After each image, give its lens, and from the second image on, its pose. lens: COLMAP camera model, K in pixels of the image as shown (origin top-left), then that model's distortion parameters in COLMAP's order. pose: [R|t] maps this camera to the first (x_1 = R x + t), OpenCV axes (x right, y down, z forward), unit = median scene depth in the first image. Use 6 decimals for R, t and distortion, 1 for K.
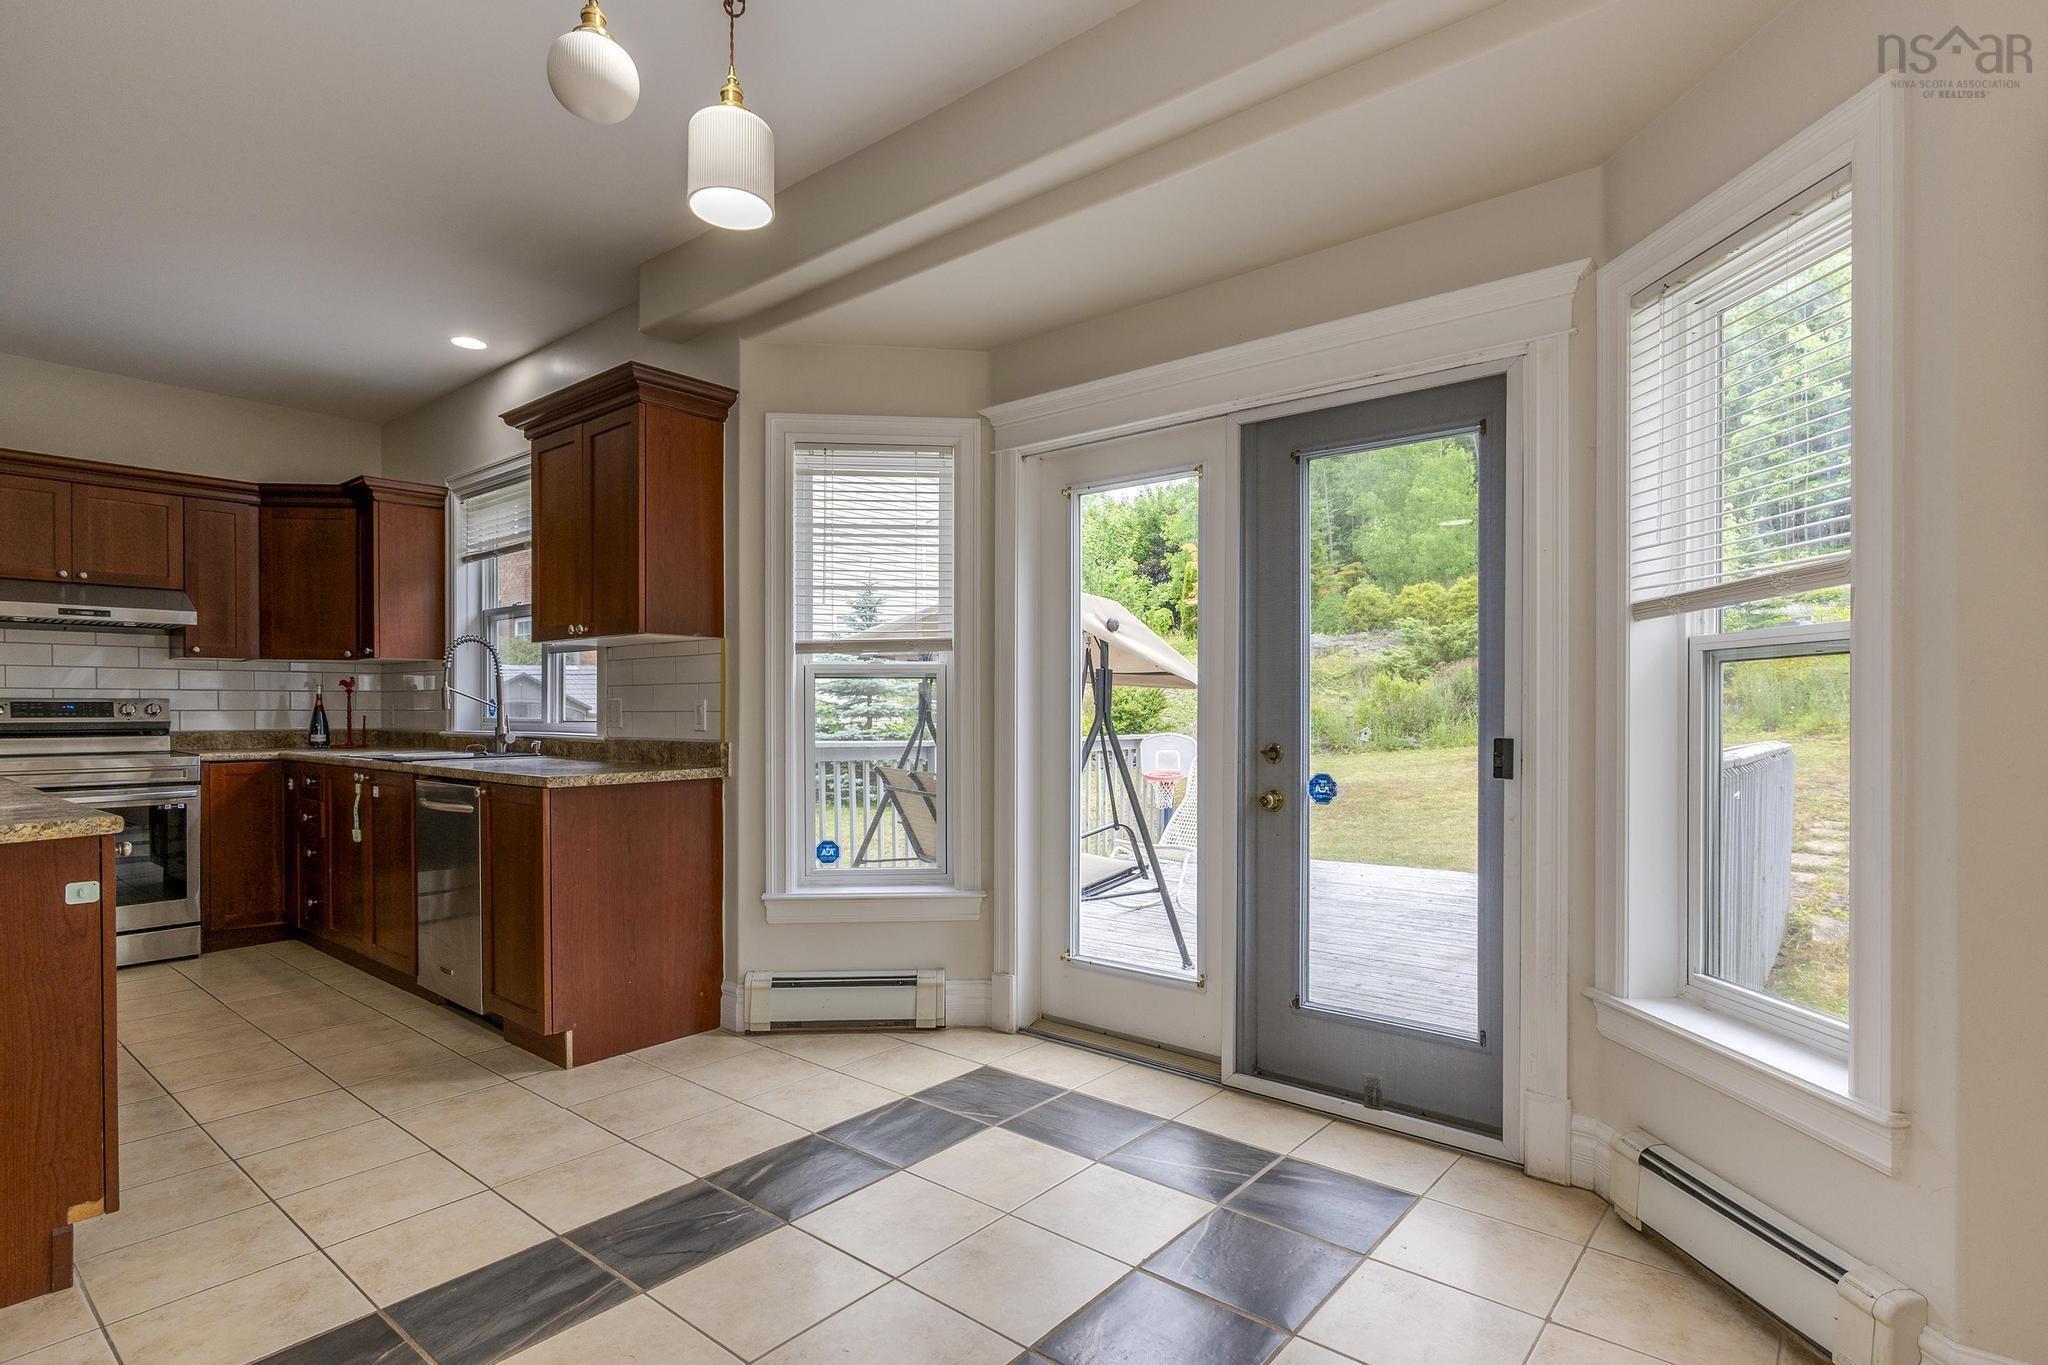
lens RADIAL K [[1012.6, 0, 1033.3], [0, 1012.6, 718.1], [0, 0, 1]] dist [-0.009077, 0.003168]
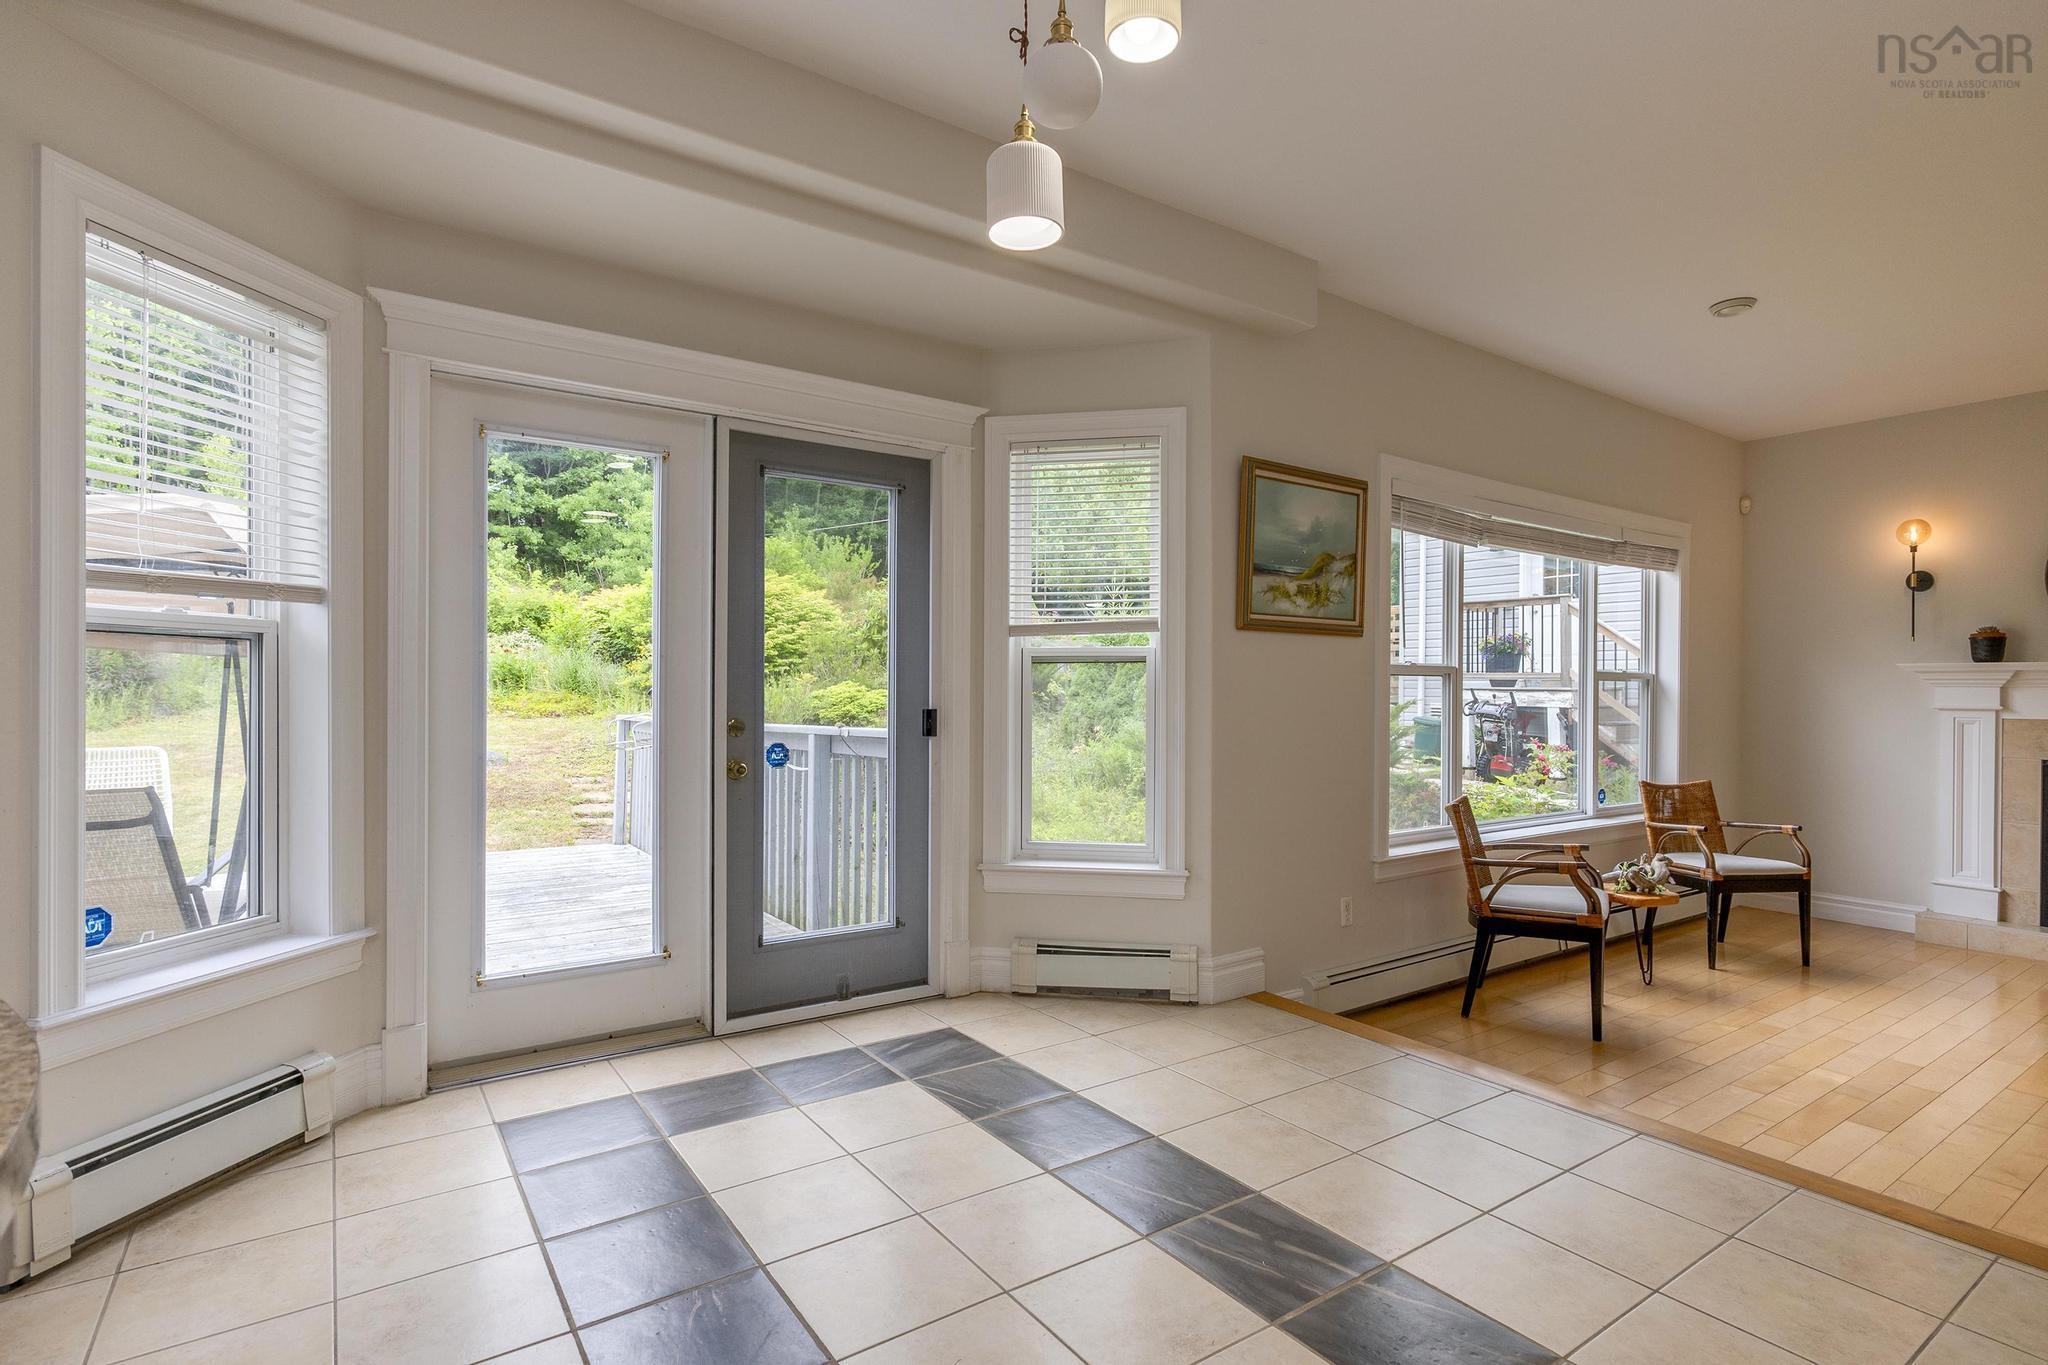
lens RADIAL K [[1012.6, 0, 1018.4], [0, 1012.6, 685.5], [0, 0, 1]] dist [-0.009077, 0.003168]
pose [[0.269937, 0.006990, 0.962853, -0.598475], [0.001128, 0.999971, -0.007576, -0.002095], [-0.962877, 0.003131, 0.269921, 0.312501]]
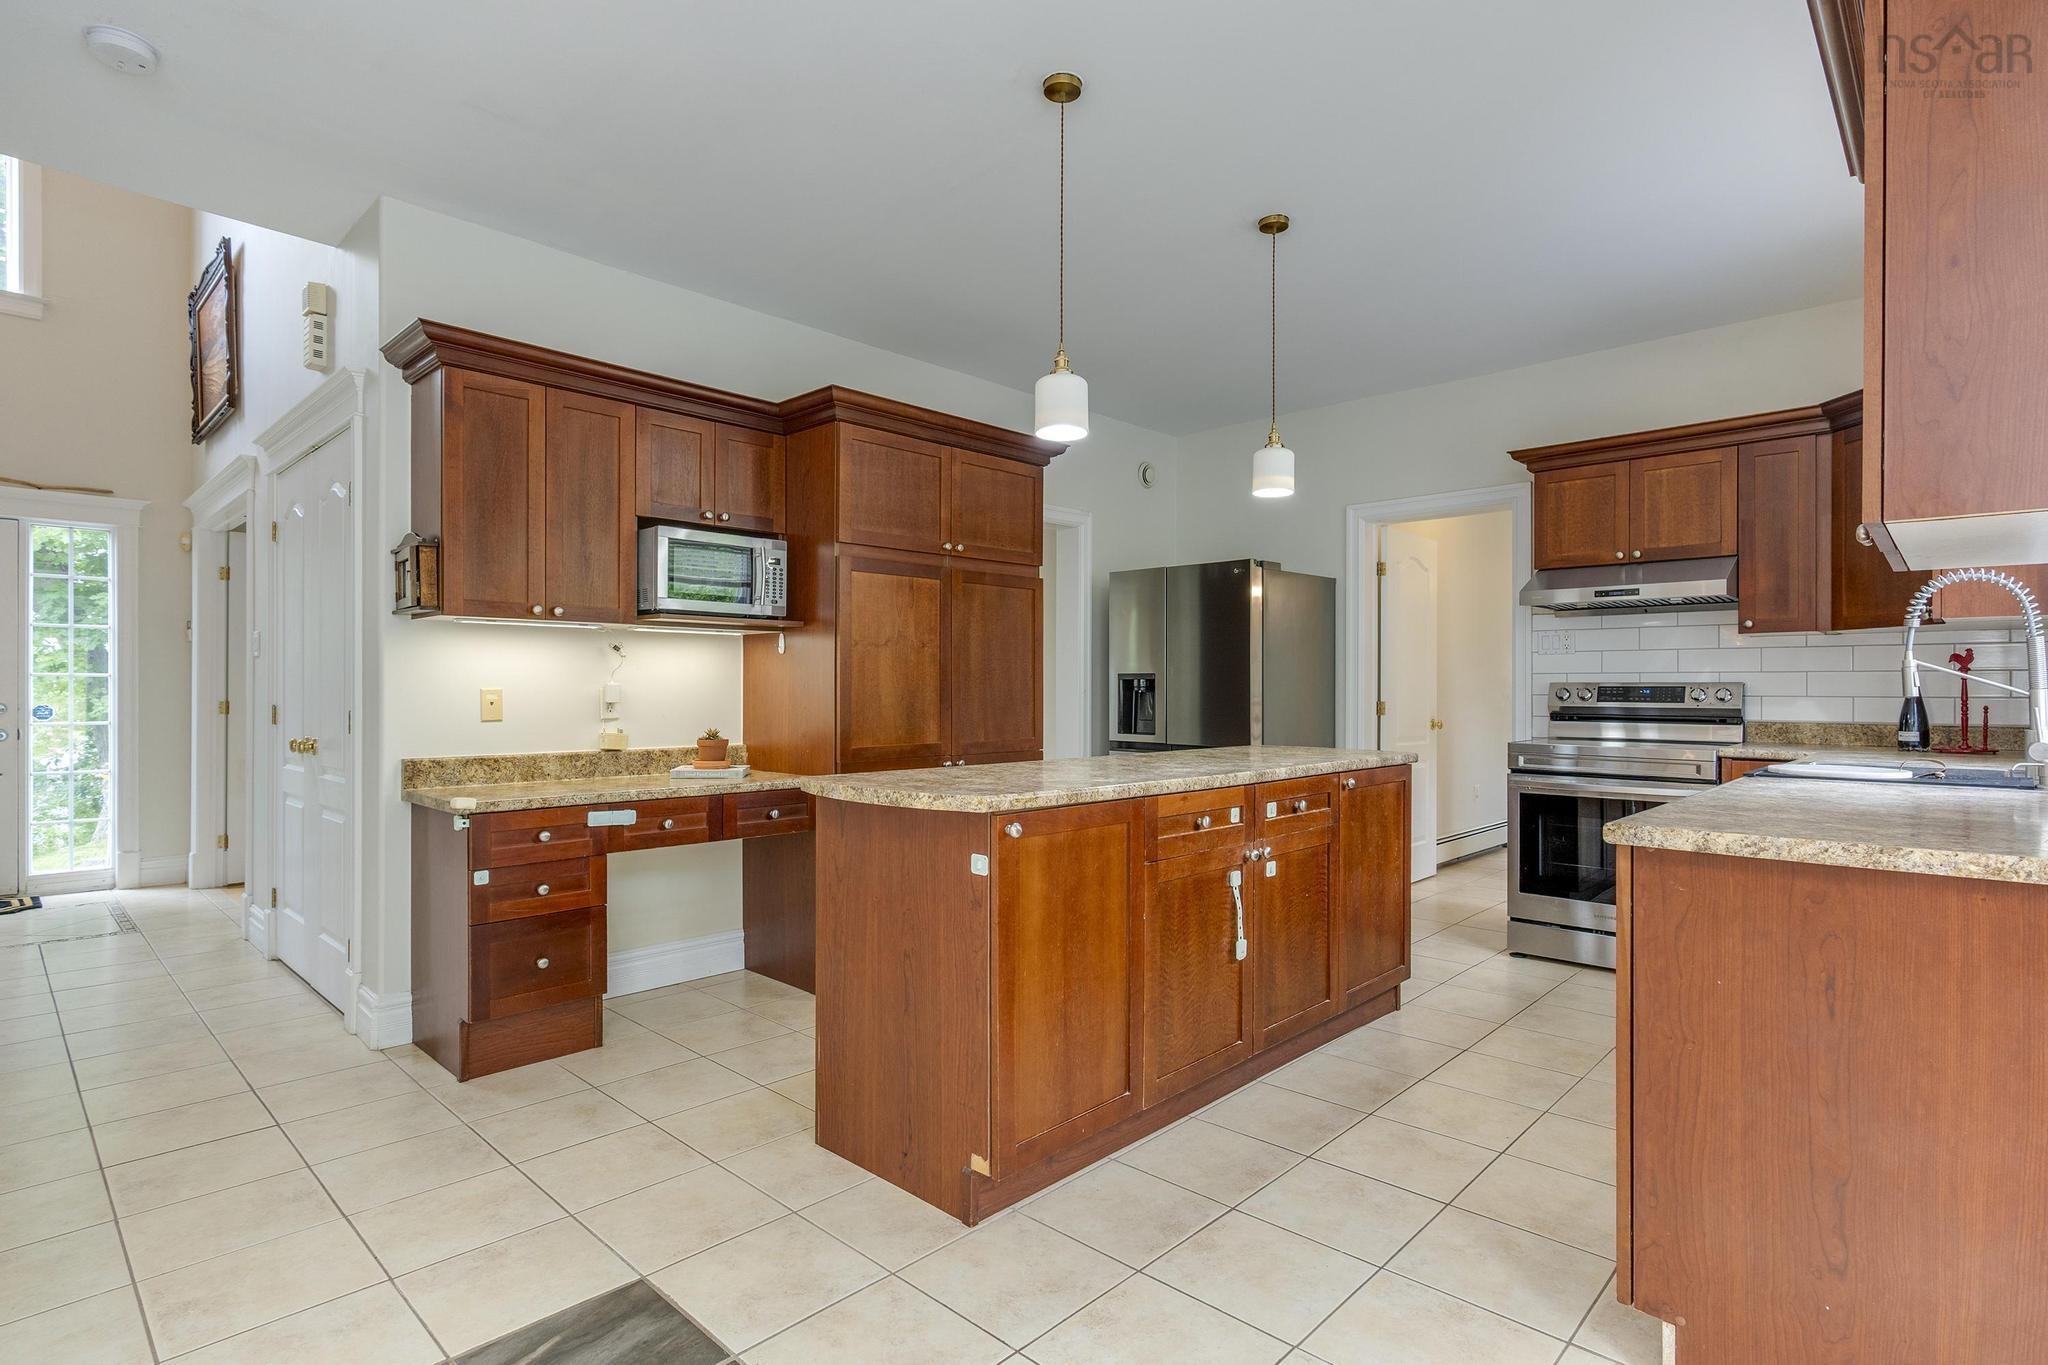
lens RADIAL K [[1012.6, 0, 1025.0], [0, 1012.6, 684.5], [0, 0, 1]] dist [-0.009077, 0.003168]
pose [[-0.072922, -0.005713, -0.997321, 0.063526], [-0.013276, 0.999901, -0.004757, -0.006789], [0.997249, 0.012893, -0.072991, 0.587677]]
